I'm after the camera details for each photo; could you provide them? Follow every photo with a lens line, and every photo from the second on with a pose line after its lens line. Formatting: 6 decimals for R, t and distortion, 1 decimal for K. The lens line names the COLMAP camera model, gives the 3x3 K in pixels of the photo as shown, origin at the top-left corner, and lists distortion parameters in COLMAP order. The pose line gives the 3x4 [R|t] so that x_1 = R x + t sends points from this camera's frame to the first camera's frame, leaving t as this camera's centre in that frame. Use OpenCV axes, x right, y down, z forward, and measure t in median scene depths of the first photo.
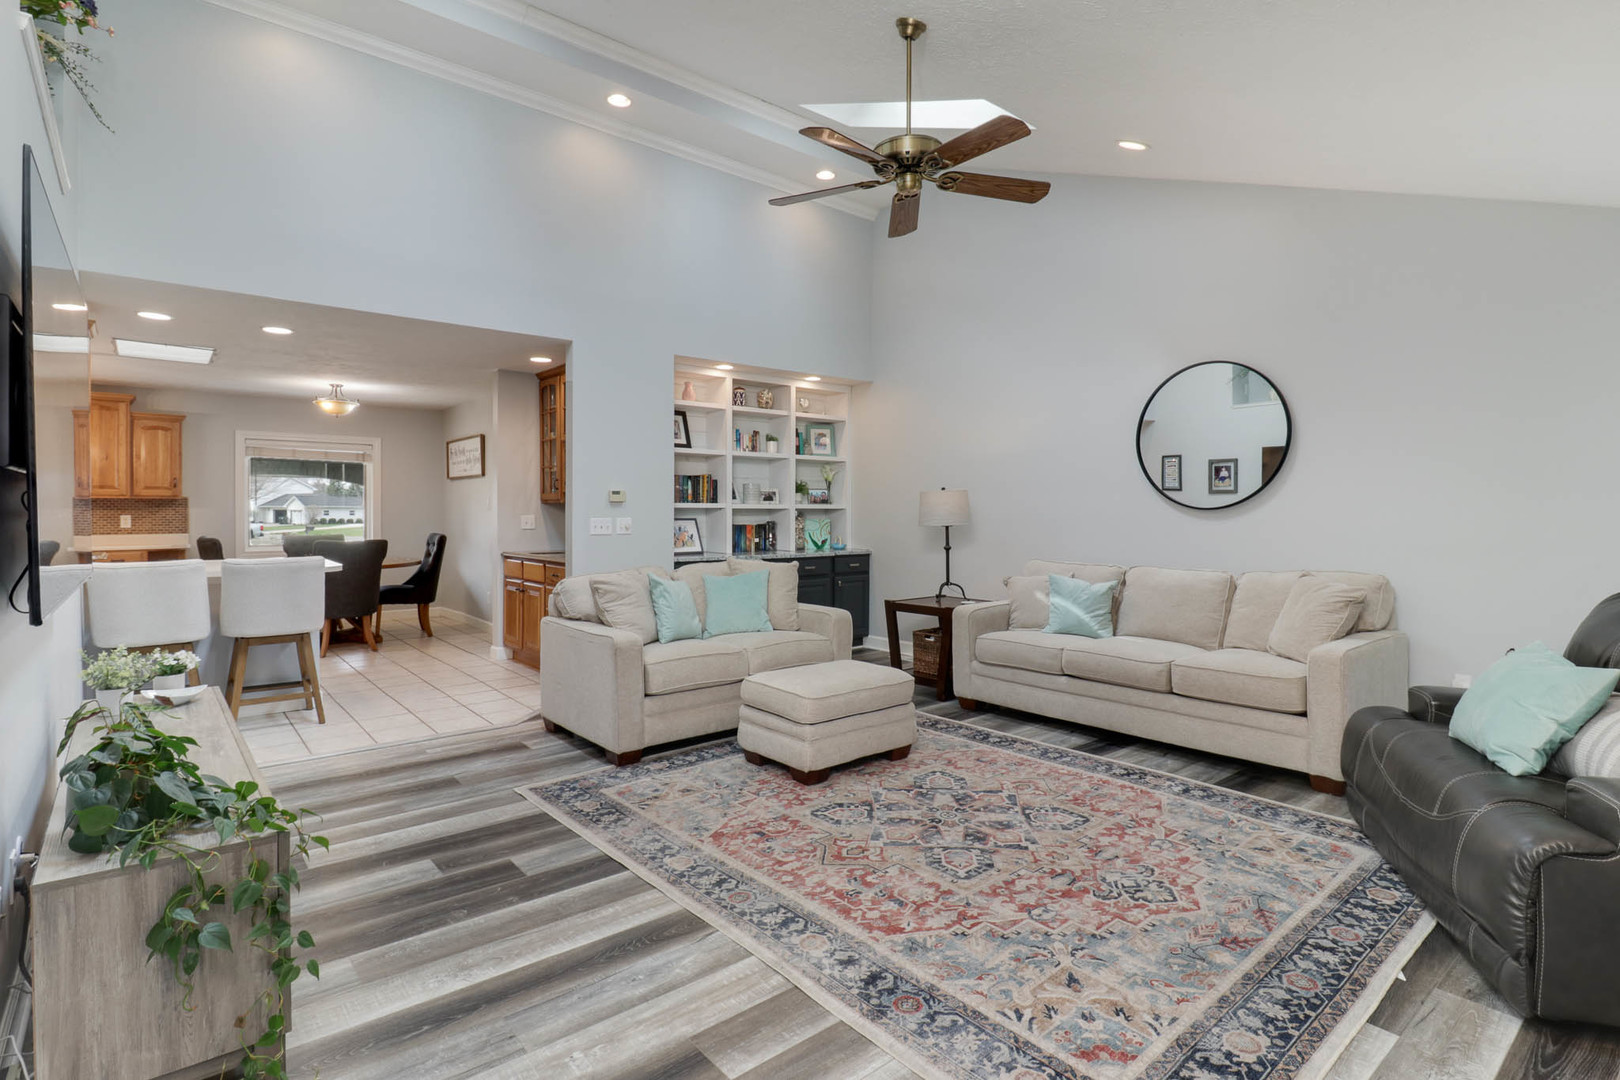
lens RADIAL K [[804.4, 0, 810.0], [0, 804.4, 523.8], [0, 0, 1]] dist [0.019039, 0.000076]
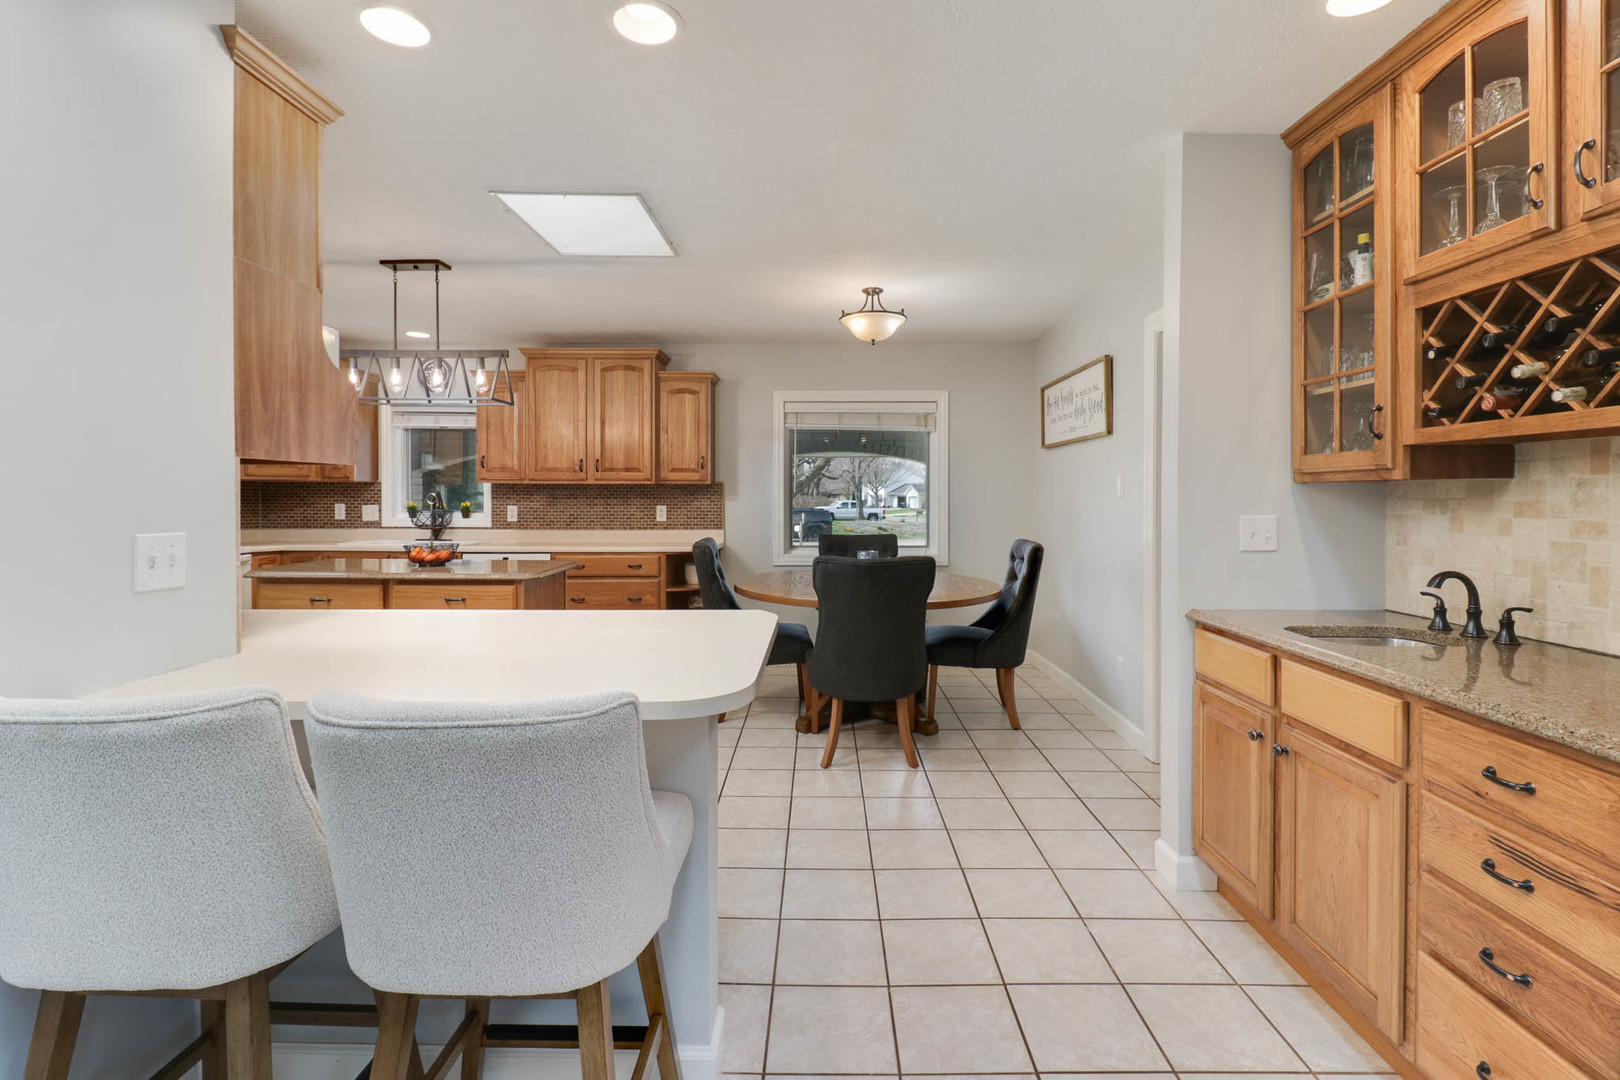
lens RADIAL K [[749.1, 0, 814.3], [0, 749.1, 499.0], [0, 0, 1]] dist [0.000367, -0.000070]
pose [[0.762554, -0.000304, -0.646925, -0.244672], [-0.008179, 0.999915, -0.010111, -0.010256], [0.646873, 0.013001, 0.762487, 0.520959]]
